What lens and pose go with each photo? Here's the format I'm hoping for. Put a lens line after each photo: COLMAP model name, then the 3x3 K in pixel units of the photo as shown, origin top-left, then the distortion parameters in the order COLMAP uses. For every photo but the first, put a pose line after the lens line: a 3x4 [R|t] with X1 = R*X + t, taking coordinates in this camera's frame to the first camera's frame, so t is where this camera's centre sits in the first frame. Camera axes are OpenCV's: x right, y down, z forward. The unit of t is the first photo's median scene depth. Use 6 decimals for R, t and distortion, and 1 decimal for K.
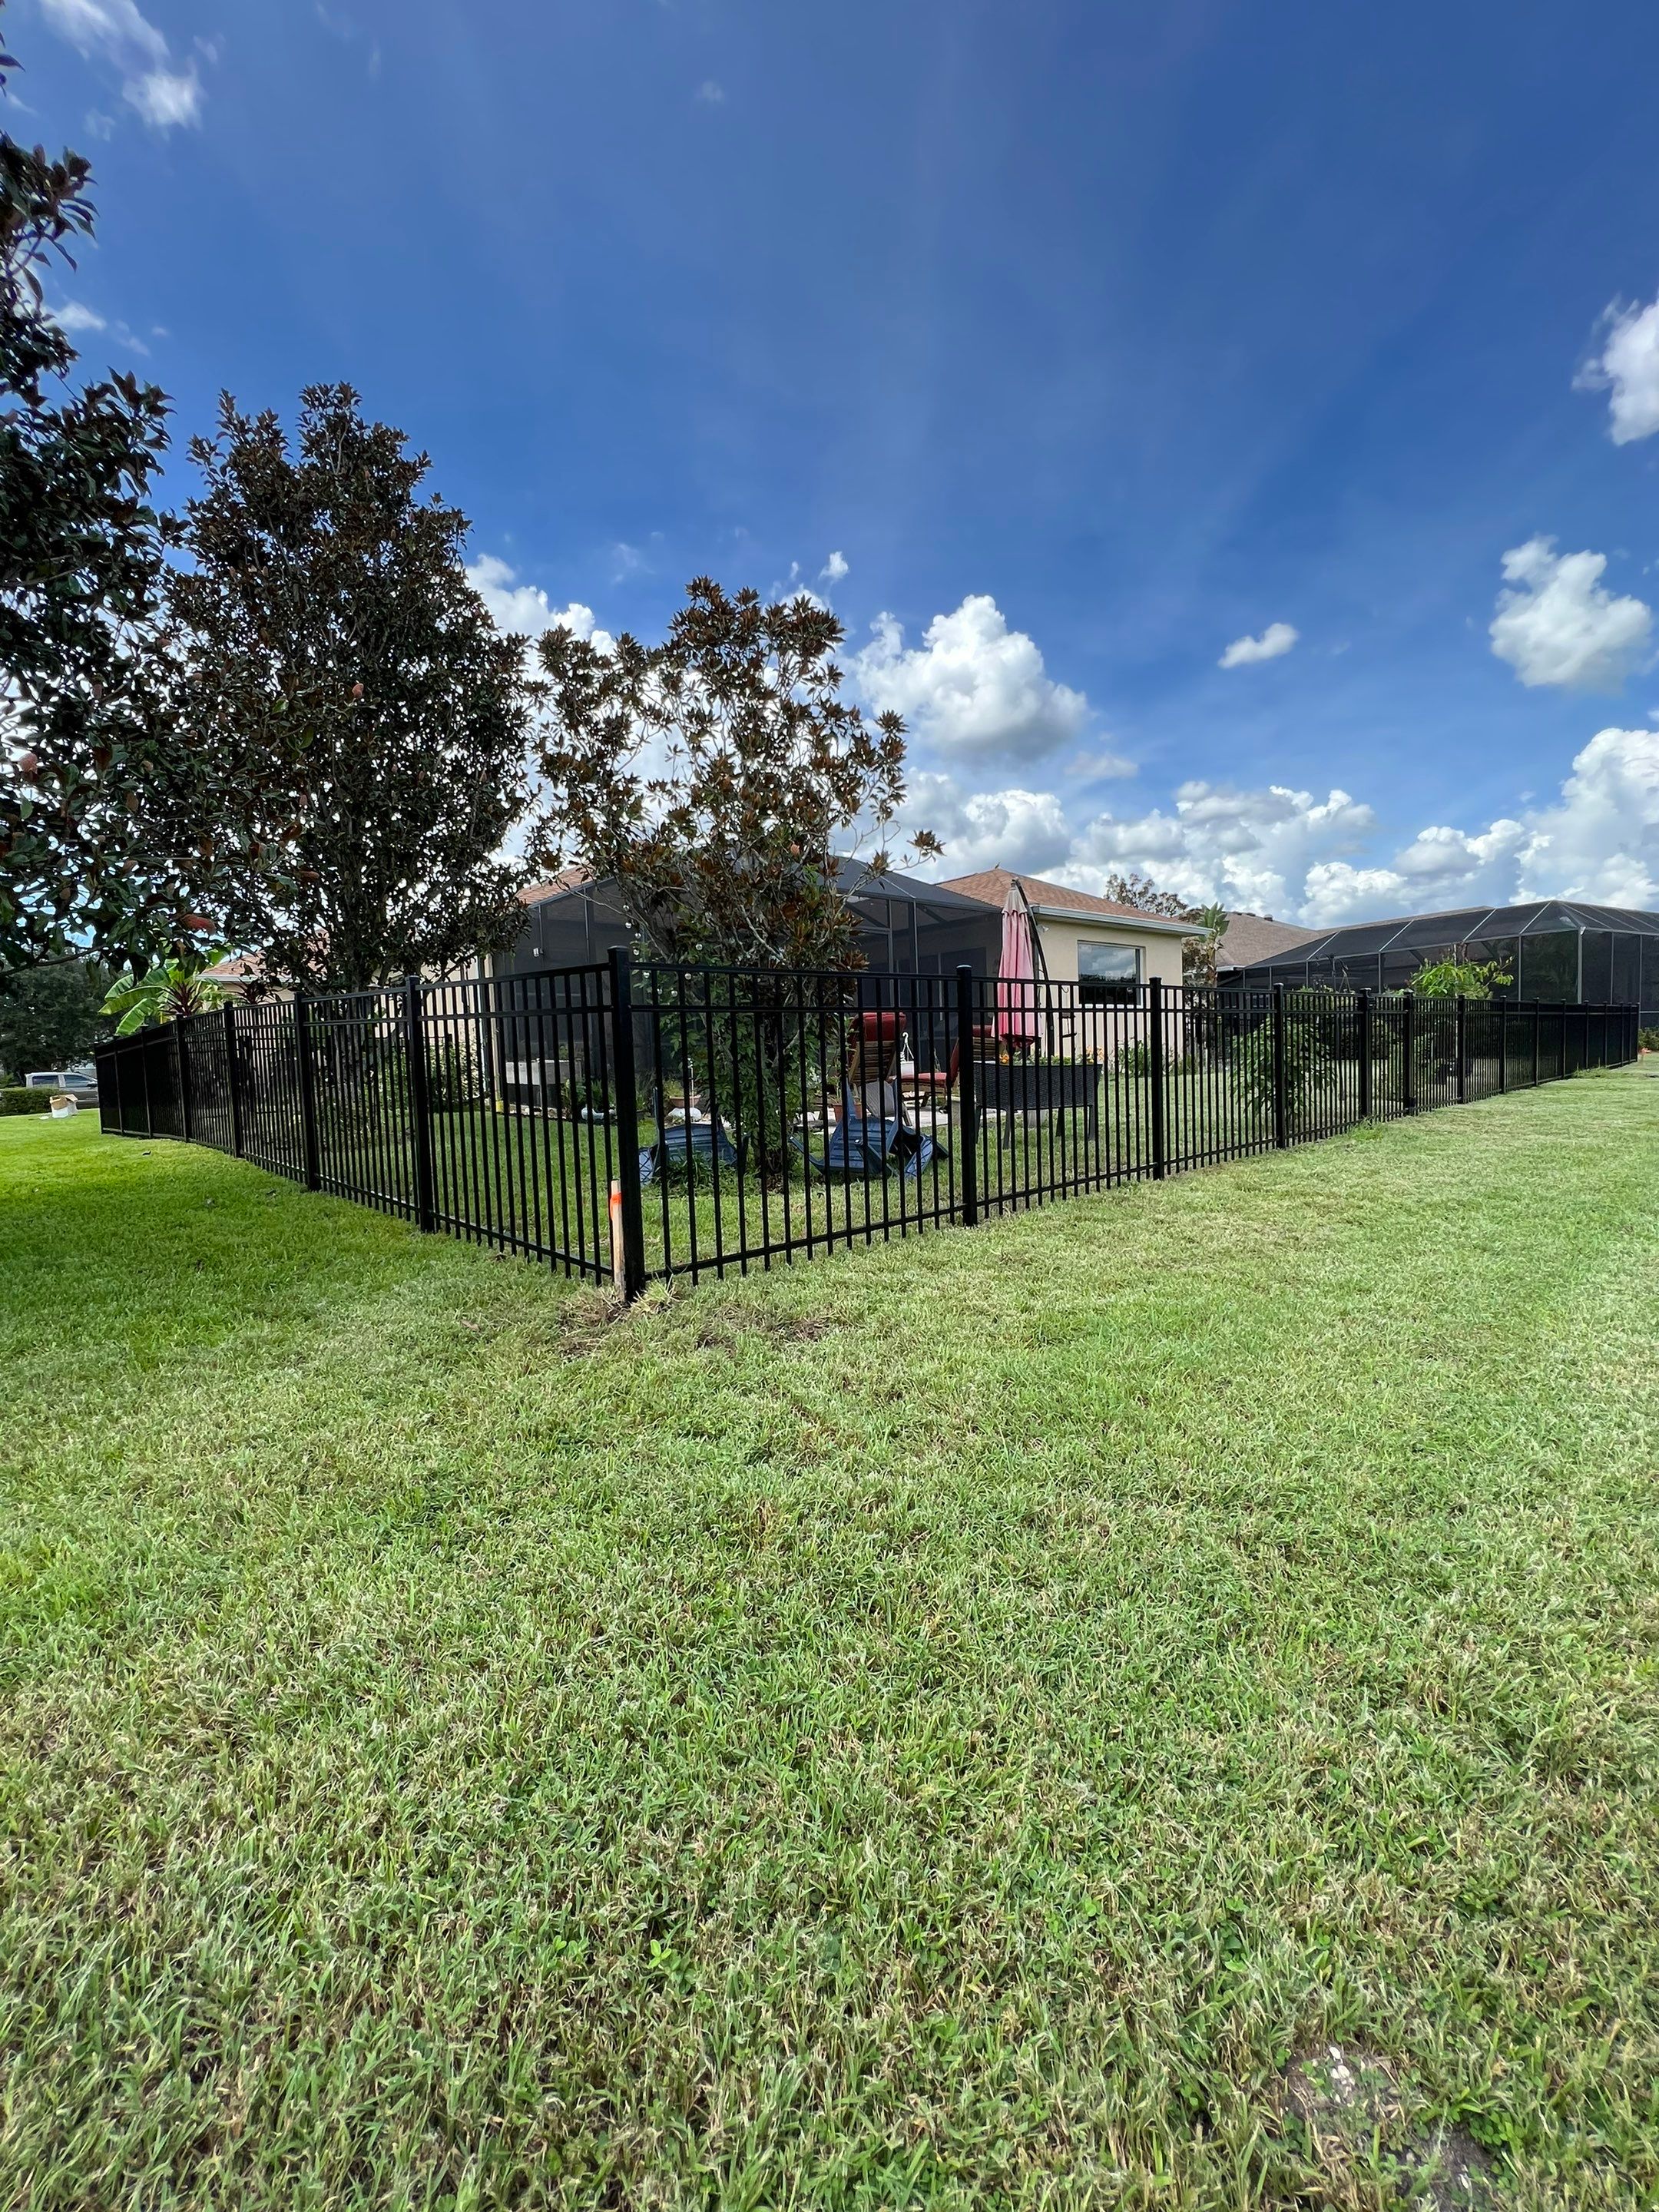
lens RADIAL K [[895.3, 0, 821.1], [0, 895.3, 1109.1], [0, 0, 1]] dist [0.002093, 0.000373]
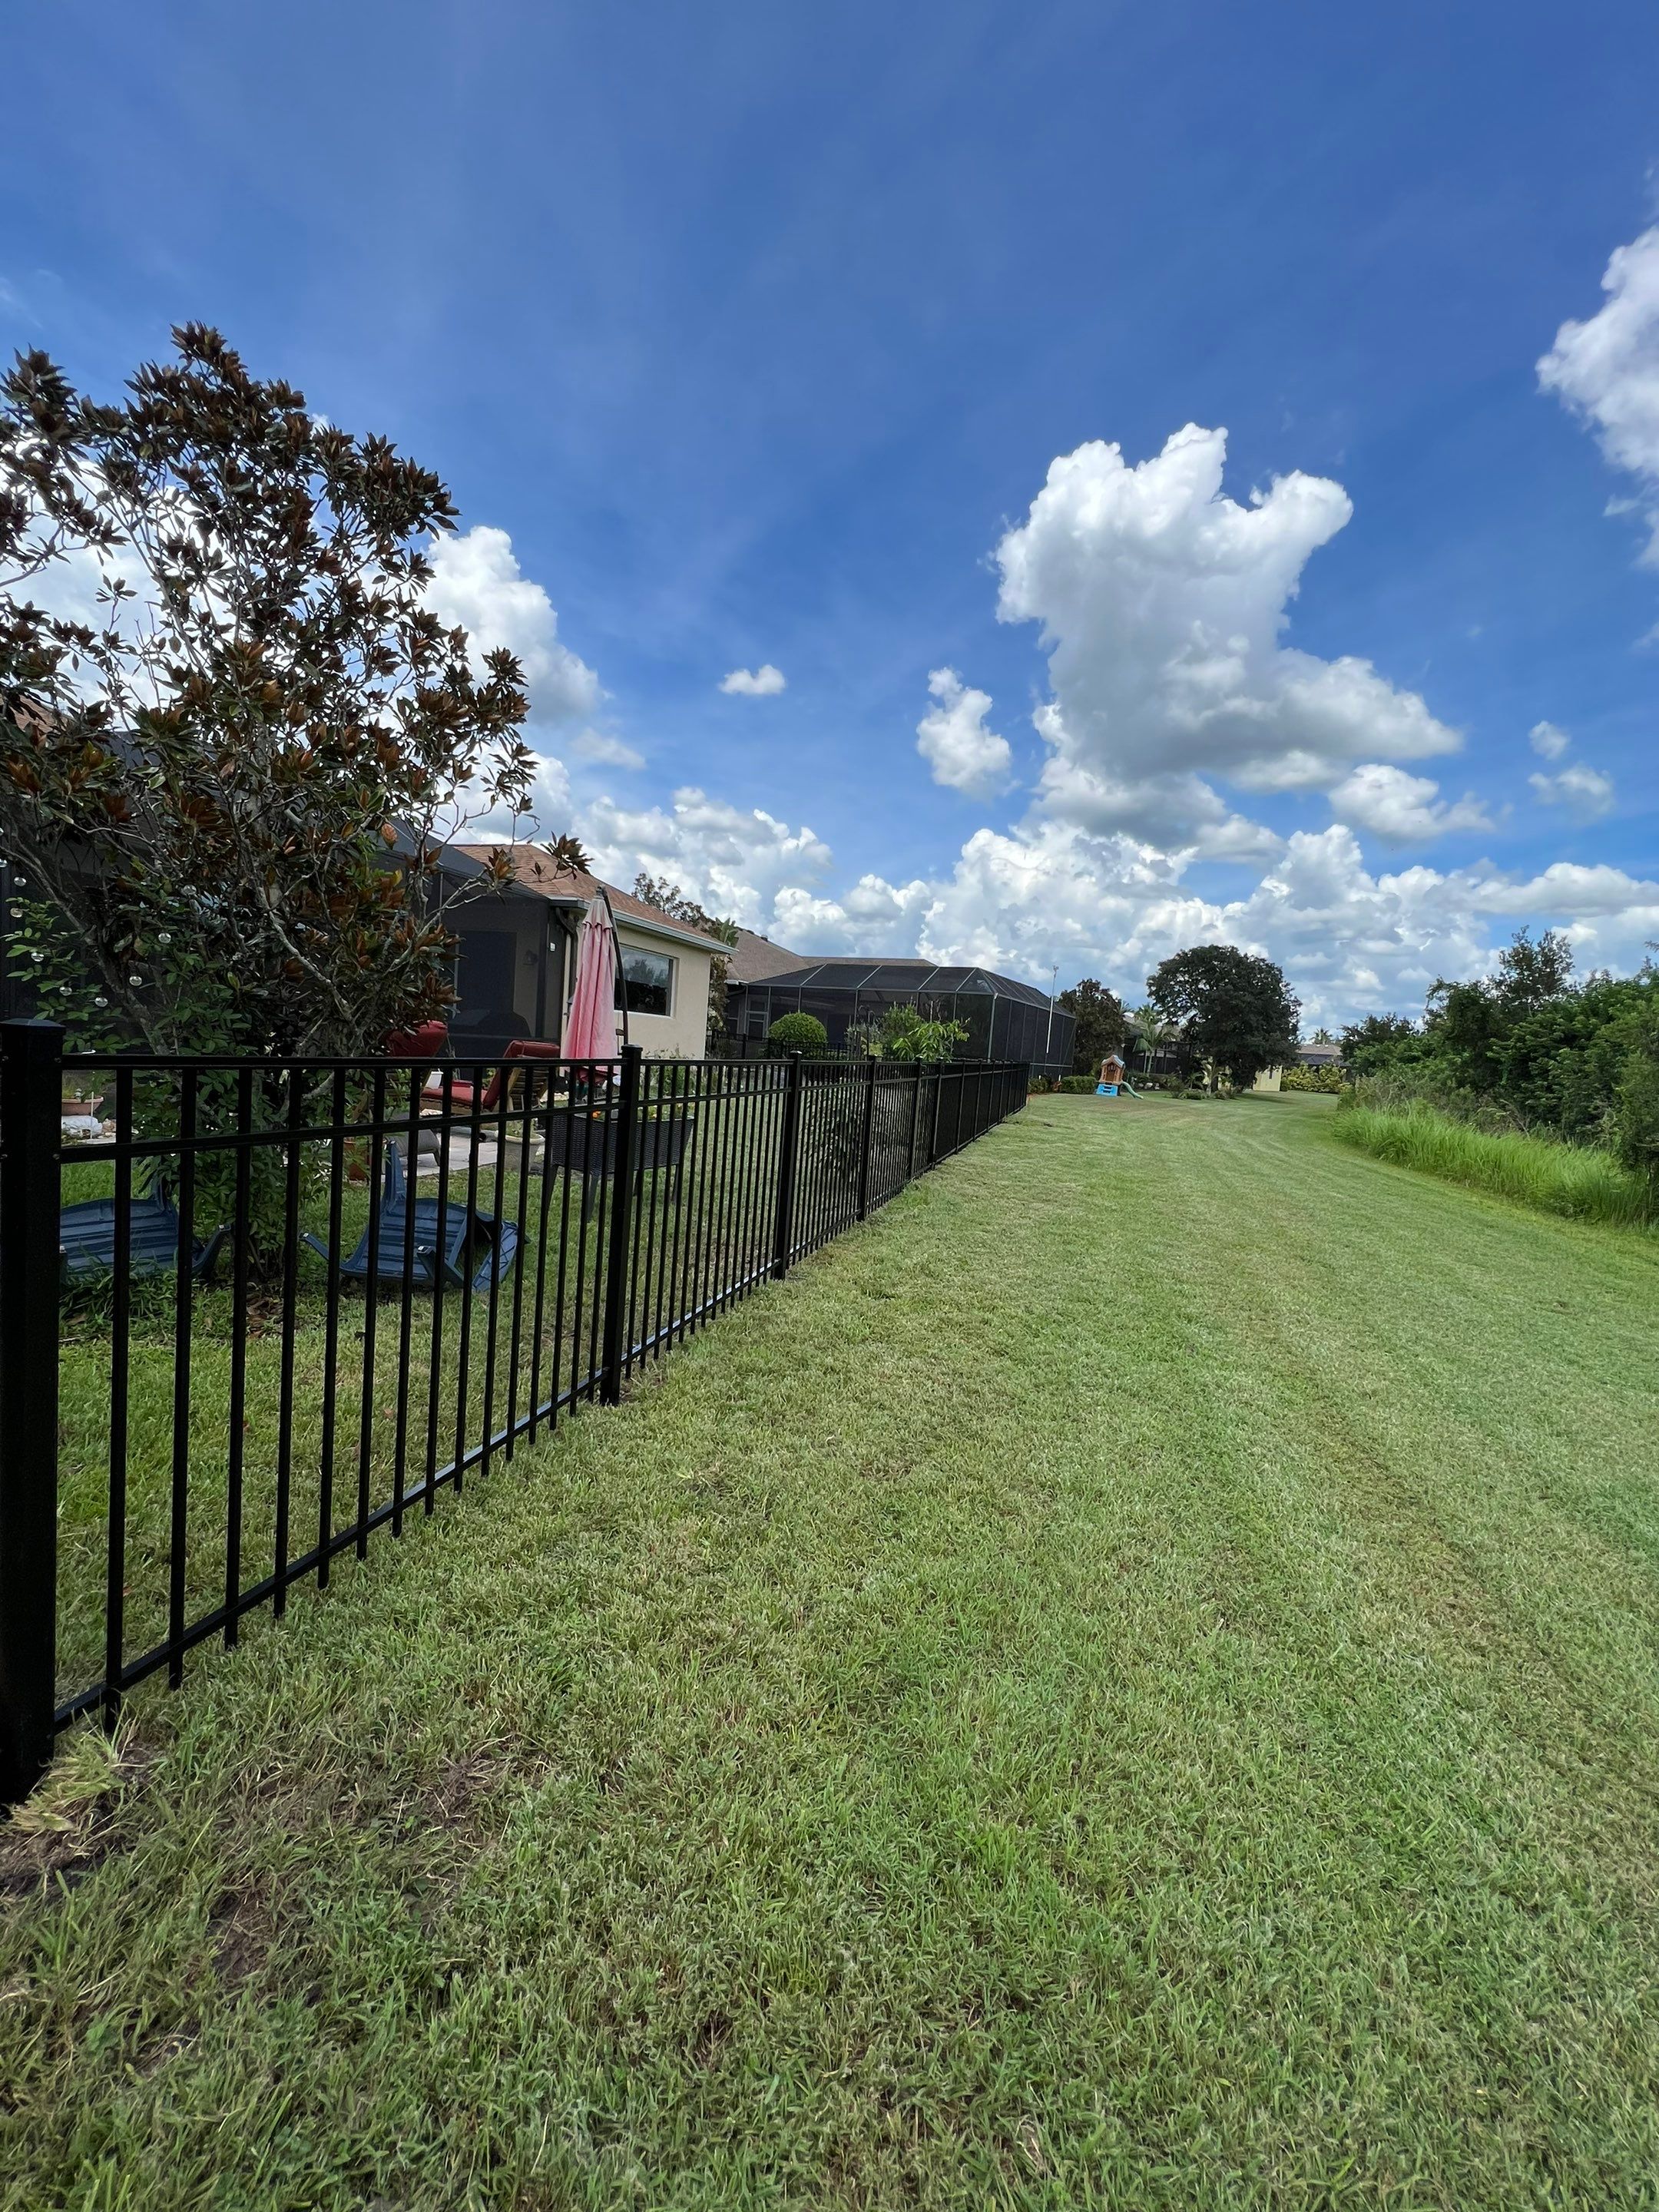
lens RADIAL K [[895.3, 0, 821.1], [0, 895.3, 1109.1], [0, 0, 1]] dist [0.002093, 0.000373]
pose [[0.841929, 0.063815, 0.535802, -0.066670], [-0.077553, 0.996983, 0.003119, -0.084650], [-0.533986, -0.044179, 0.844338, 0.208083]]
